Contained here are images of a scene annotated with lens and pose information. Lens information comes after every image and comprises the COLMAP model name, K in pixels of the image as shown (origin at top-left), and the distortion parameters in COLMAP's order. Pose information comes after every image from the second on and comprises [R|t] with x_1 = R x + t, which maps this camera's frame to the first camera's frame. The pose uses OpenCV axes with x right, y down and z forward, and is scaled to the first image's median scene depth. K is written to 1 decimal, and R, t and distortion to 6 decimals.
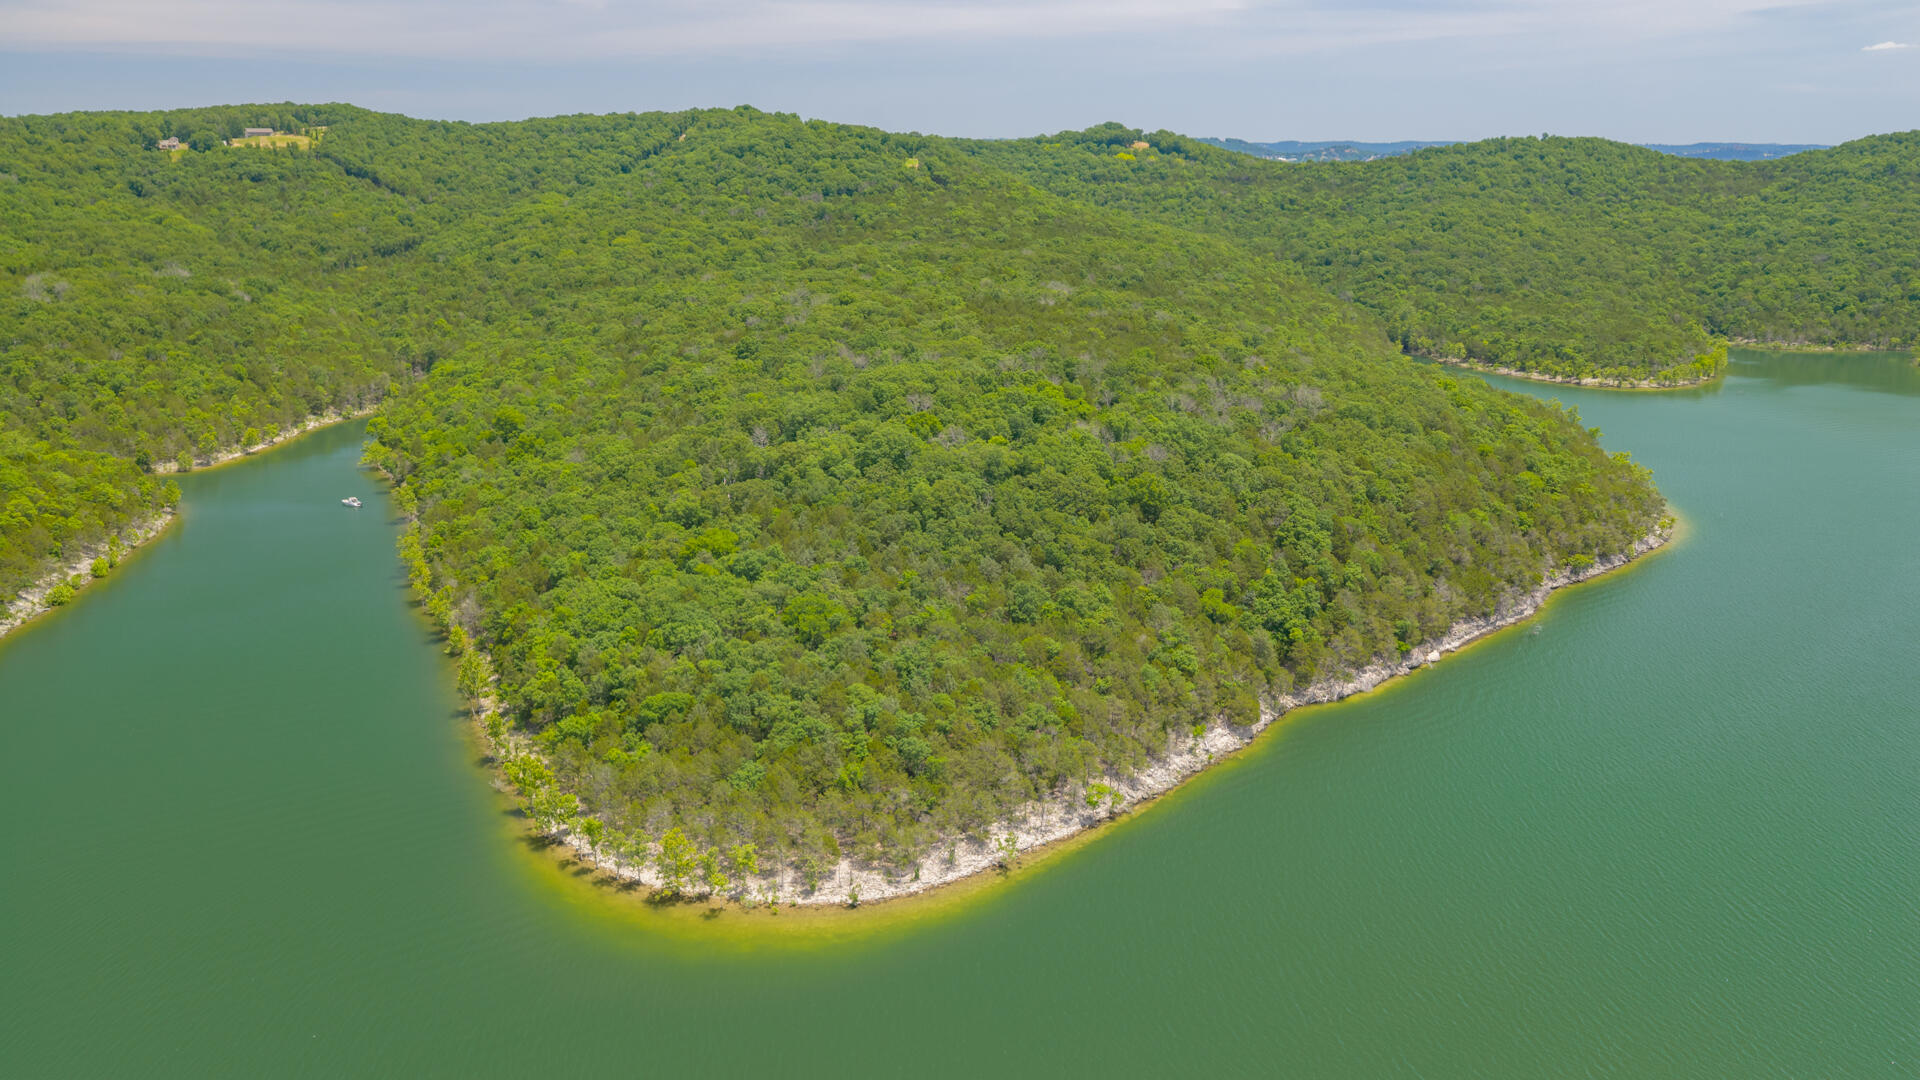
lens RADIAL K [[1595.7, 0, 960.0], [0, 1595.7, 540.0], [0, 0, 1]] dist [0.025228, -0.059838]
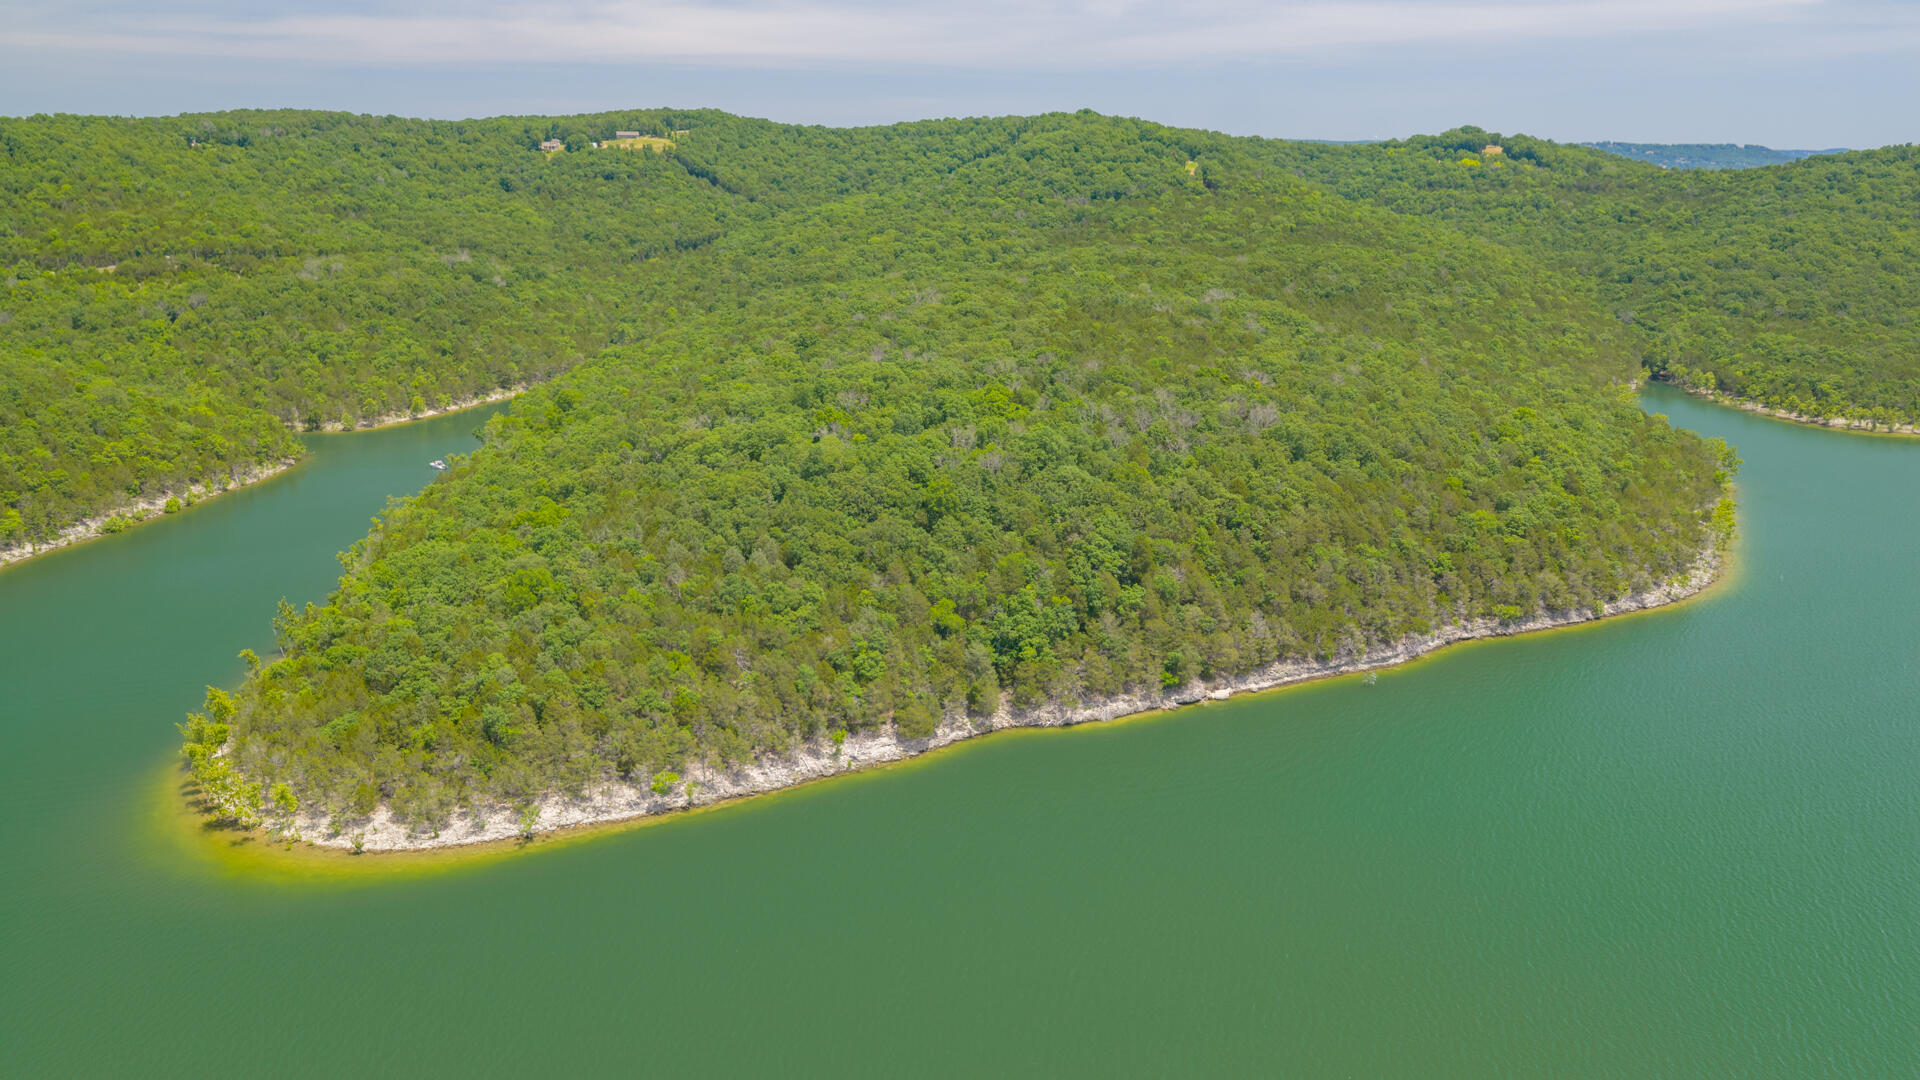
lens RADIAL K [[1595.7, 0, 960.0], [0, 1595.7, 540.0], [0, 0, 1]] dist [0.025228, -0.059838]
pose [[0.953195, 0.075866, -0.292683, 0.136489], [-0.076753, 0.997014, 0.008470, -0.004291], [0.292452, 0.014390, 0.956172, 0.020289]]
